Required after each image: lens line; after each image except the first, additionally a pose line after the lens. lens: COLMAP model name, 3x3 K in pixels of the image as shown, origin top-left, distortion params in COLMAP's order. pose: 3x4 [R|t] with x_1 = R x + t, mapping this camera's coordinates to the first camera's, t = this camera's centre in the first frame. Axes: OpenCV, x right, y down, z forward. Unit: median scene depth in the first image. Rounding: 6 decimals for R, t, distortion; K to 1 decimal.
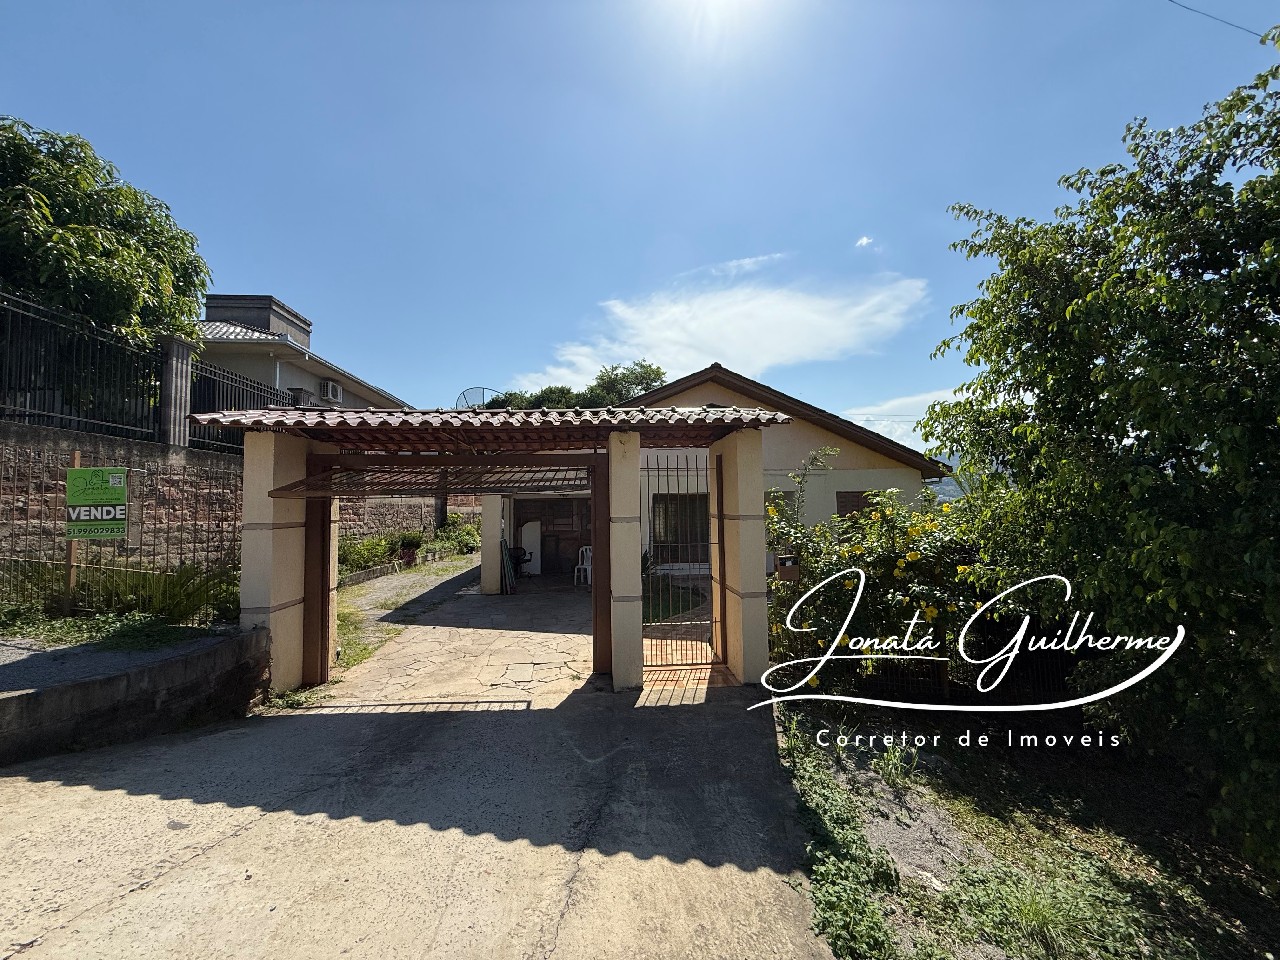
lens RADIAL K [[512.5, 0, 637.2], [0, 512.5, 479.5], [0, 0, 1]] dist [-0.000987, -0.000213]
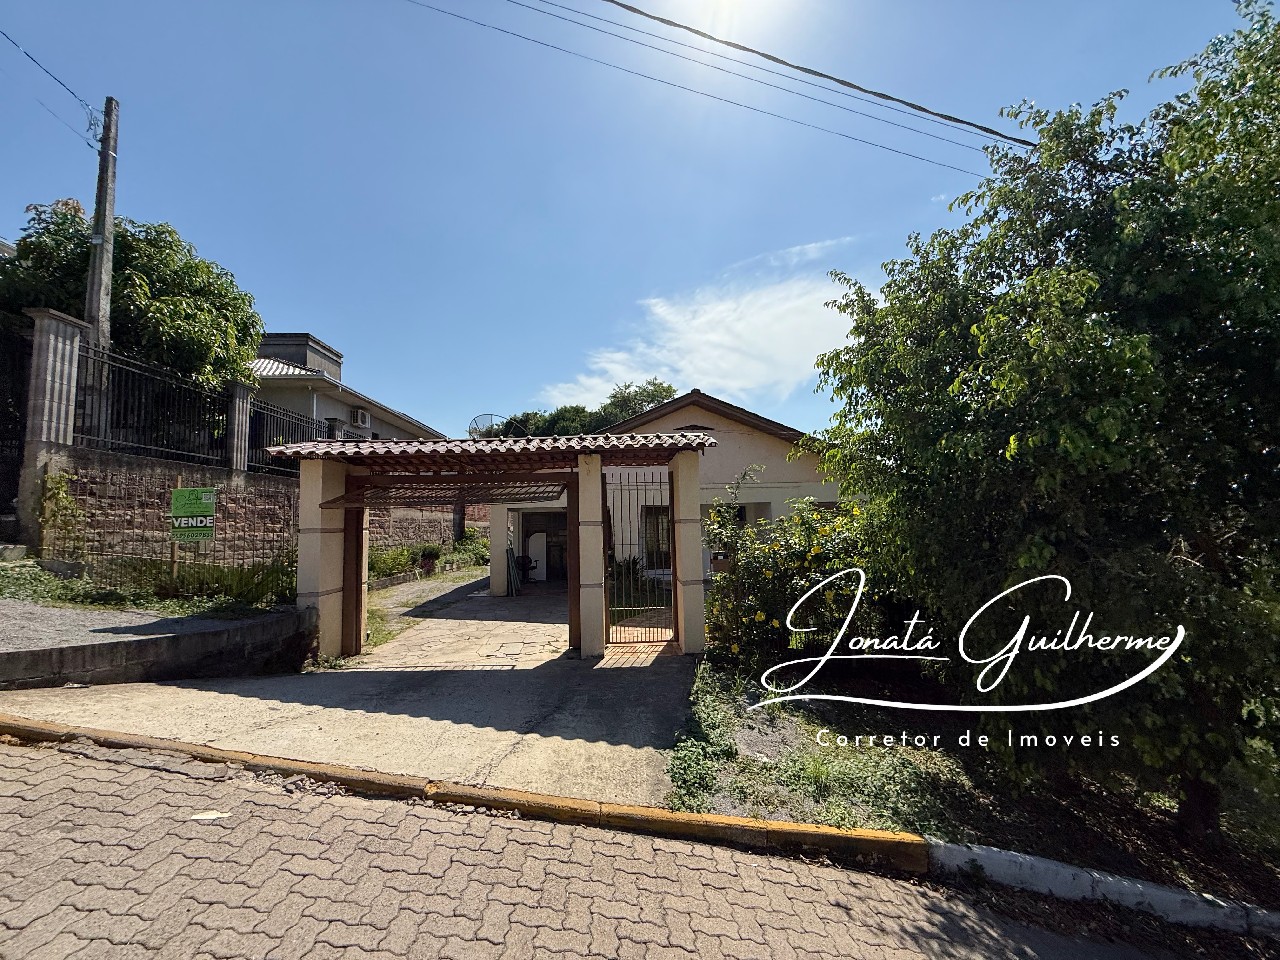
lens RADIAL K [[514.4, 0, 636.9], [0, 514.4, 479.0], [0, 0, 1]] dist [-0.001539, -0.000222]
pose [[0.999071, -0.013773, -0.040838, 0.135361], [0.012504, 0.999436, -0.031151, 0.008290], [0.041244, 0.030612, 0.998680, -0.251865]]
